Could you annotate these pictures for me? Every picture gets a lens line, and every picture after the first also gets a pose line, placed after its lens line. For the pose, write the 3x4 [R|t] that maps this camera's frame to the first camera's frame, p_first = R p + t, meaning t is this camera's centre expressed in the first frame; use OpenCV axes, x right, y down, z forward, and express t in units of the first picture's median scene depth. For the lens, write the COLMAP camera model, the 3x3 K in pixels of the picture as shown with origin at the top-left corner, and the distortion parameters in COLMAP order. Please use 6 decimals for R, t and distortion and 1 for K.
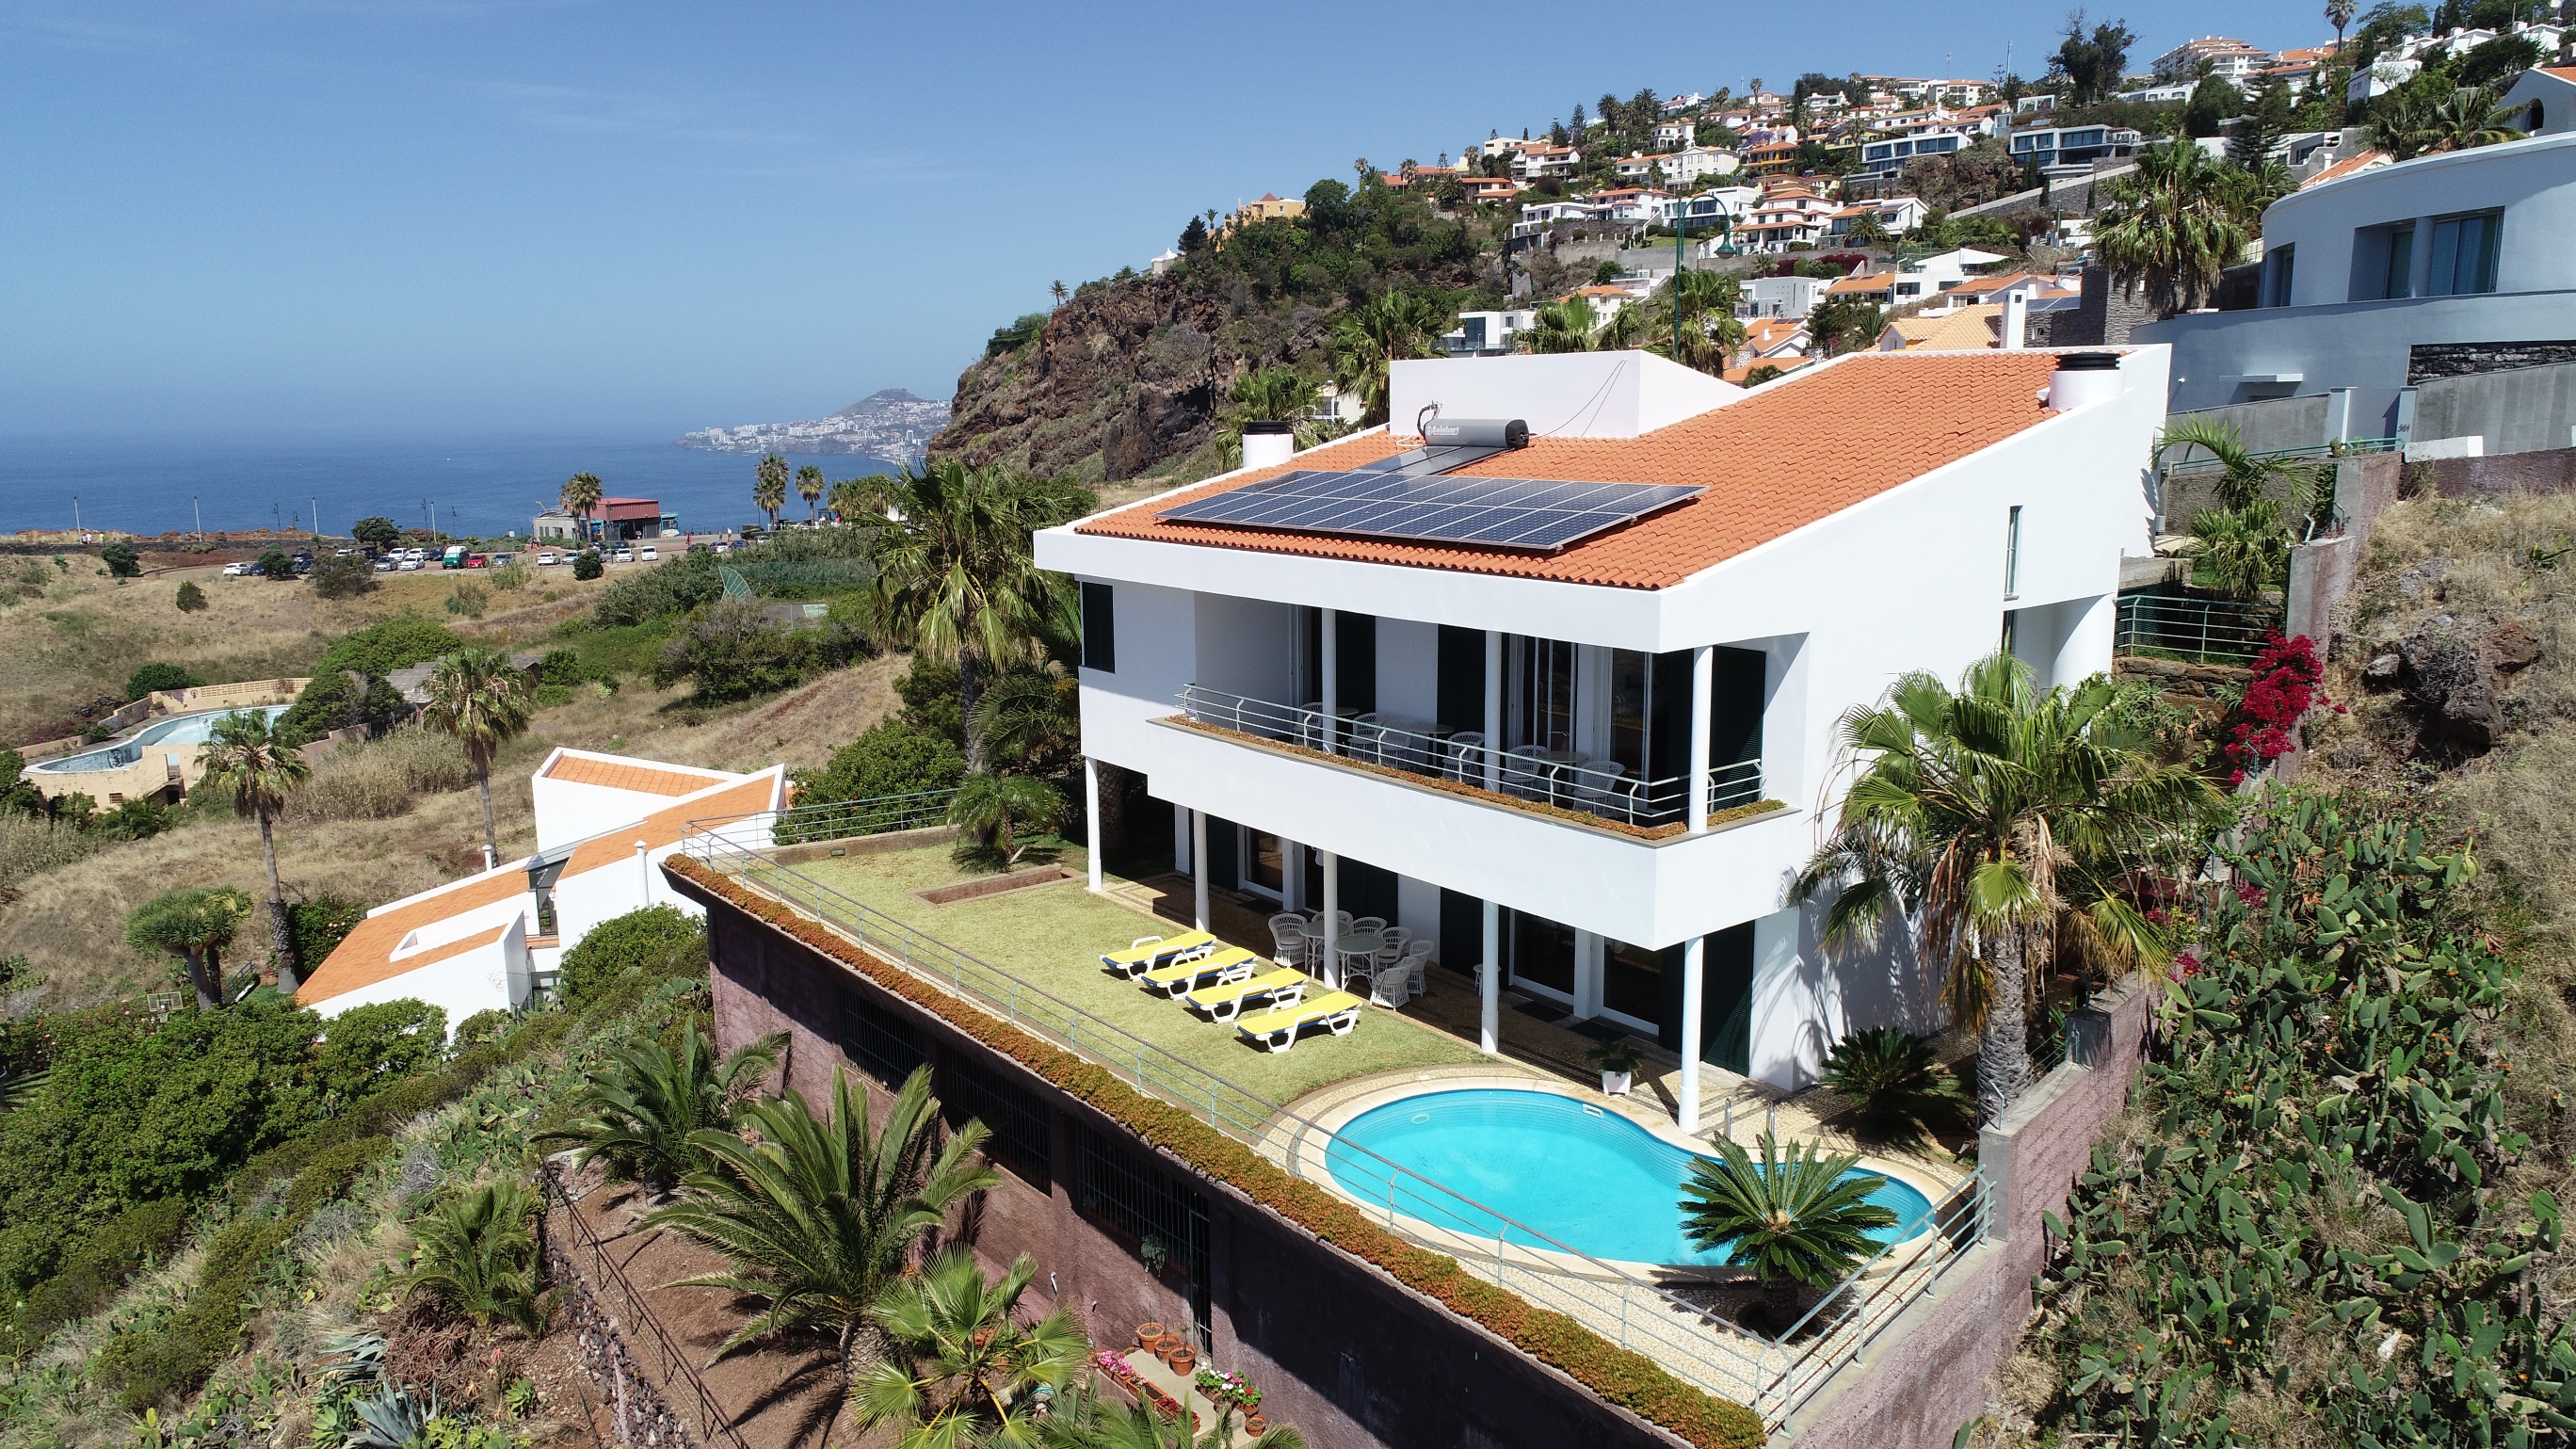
lens RADIAL K [[1727.7, 0, 1278.7], [0, 1727.7, 724.1], [0, 0, 1]] dist [-0.000942, 0.001709]
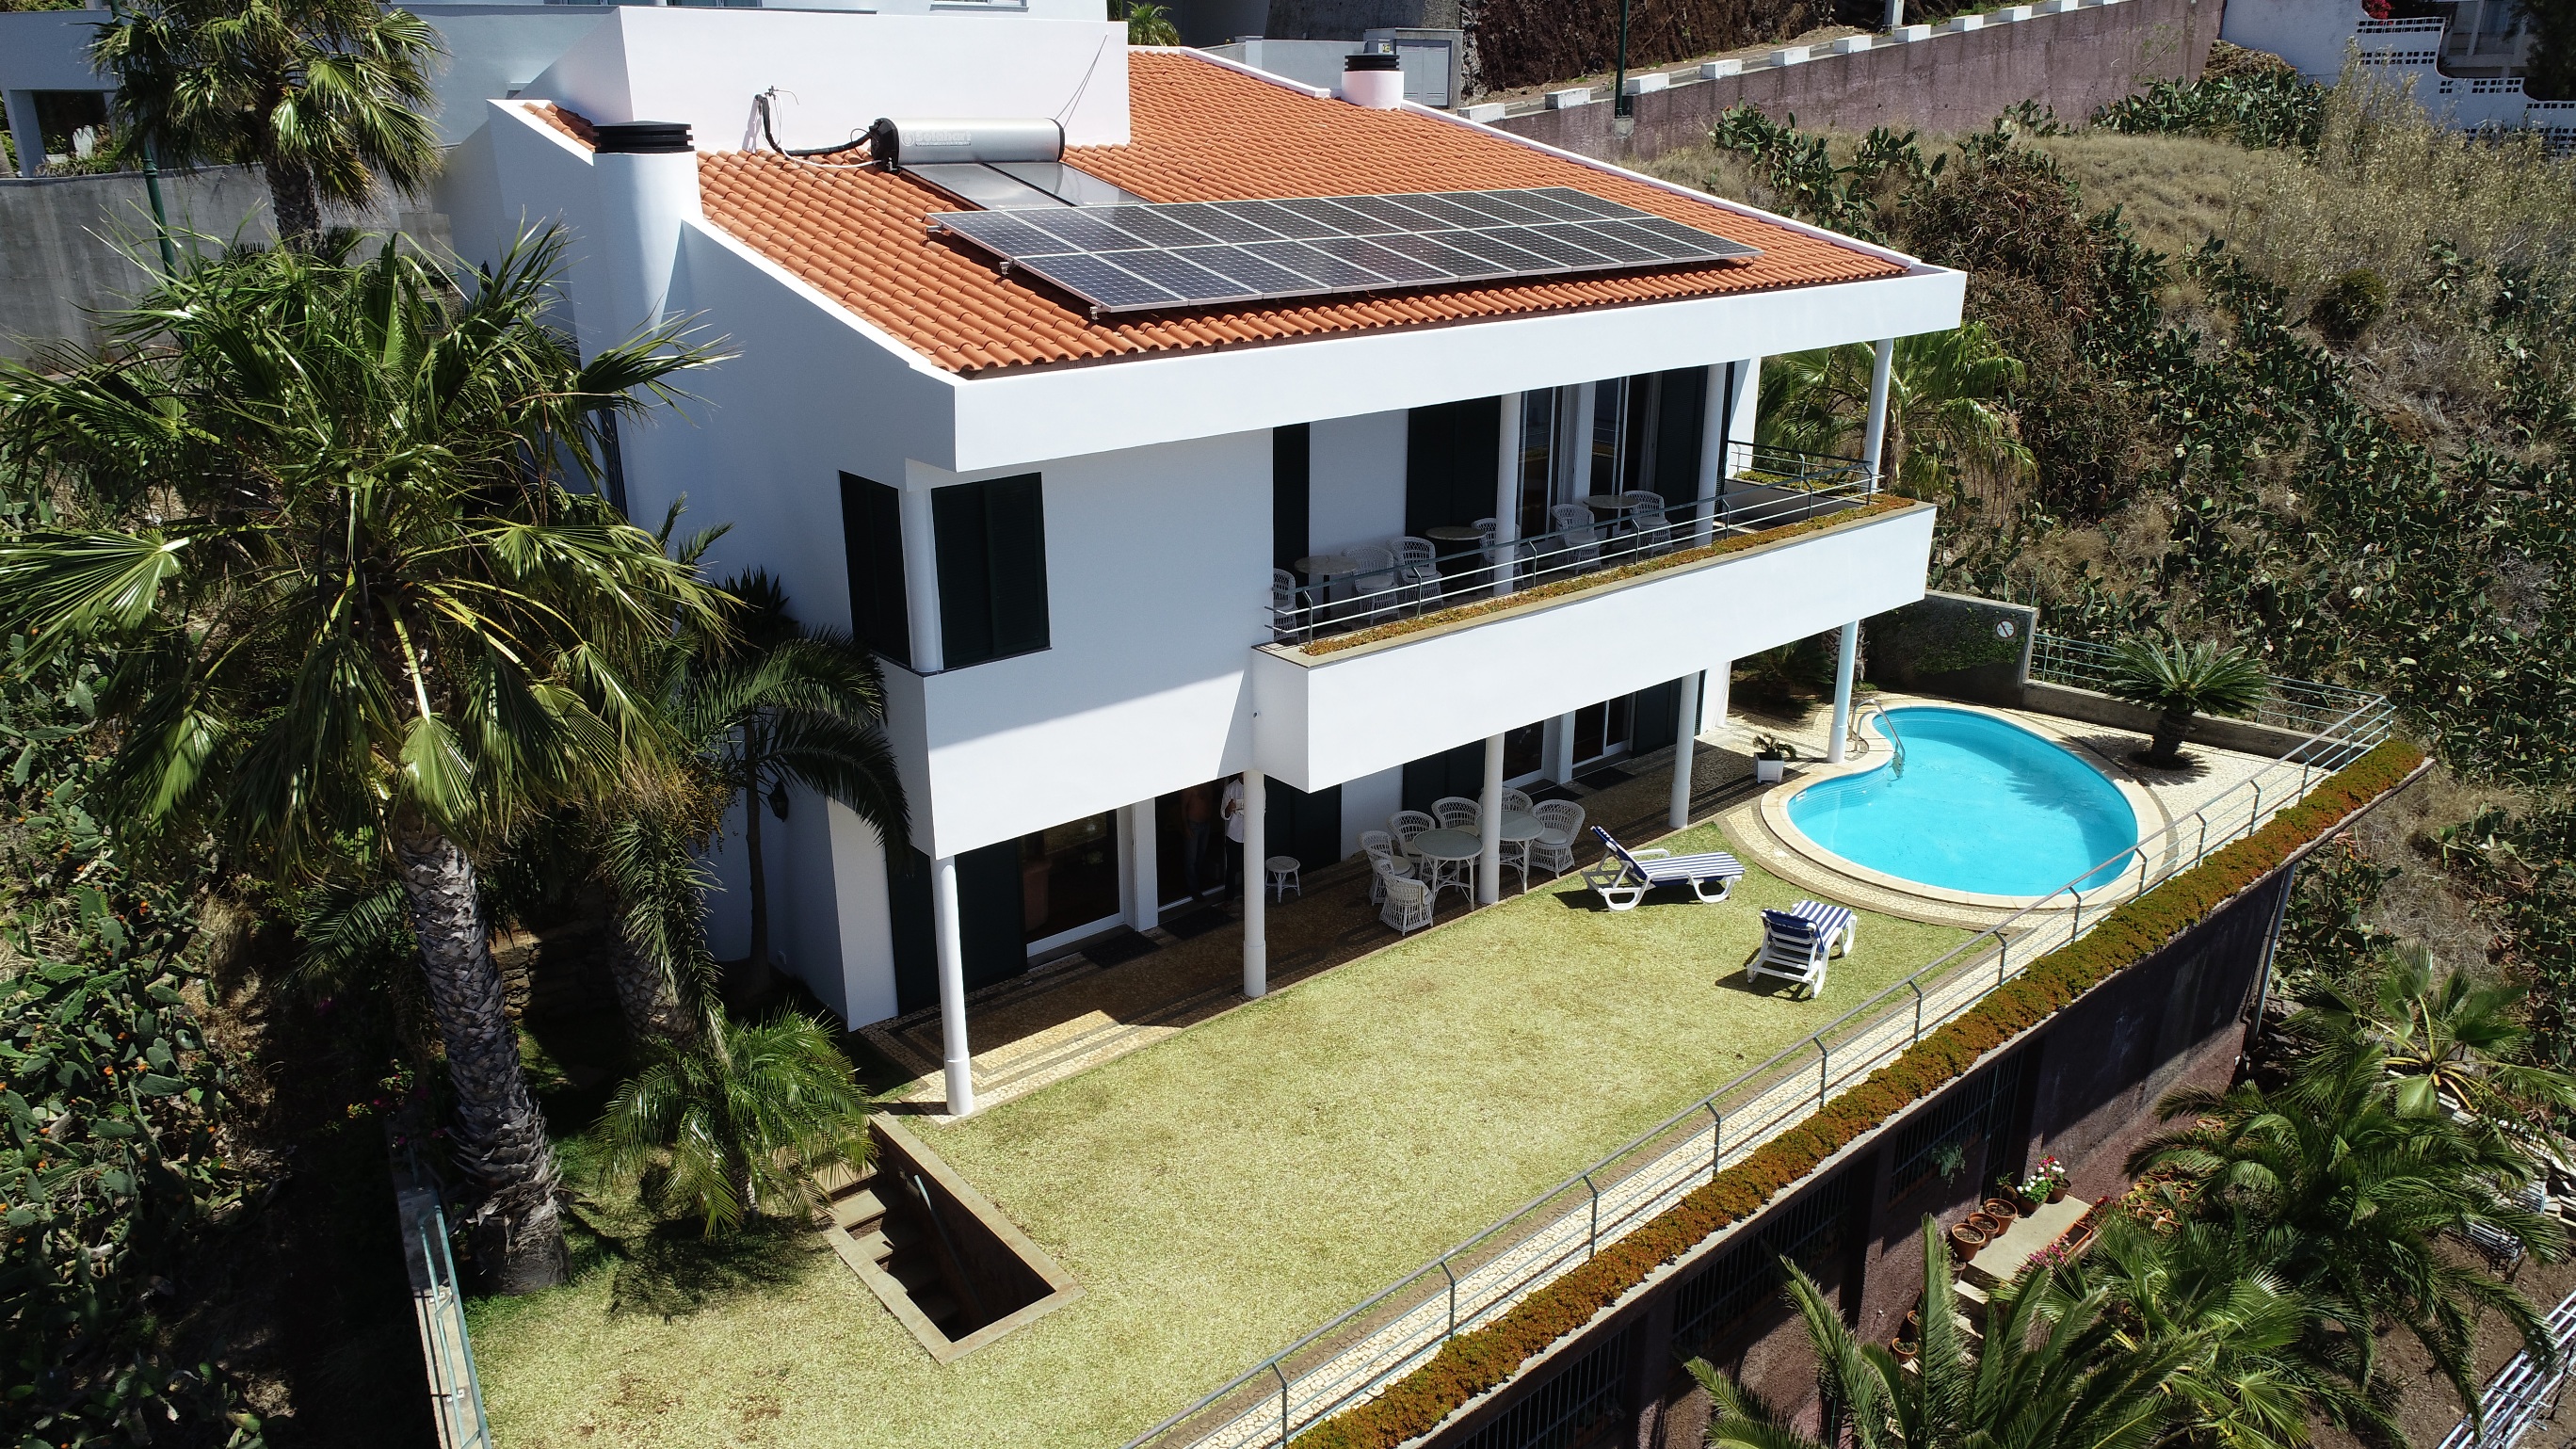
lens RADIAL K [[1727.7, 0, 1278.7], [0, 1727.7, 724.1], [0, 0, 1]] dist [-0.000942, 0.001709]
pose [[-0.036201, -0.324415, 0.945222, -0.124314], [0.187763, 0.926789, 0.325280, -0.034508], [-0.981547, 0.189253, 0.027363, 0.201687]]
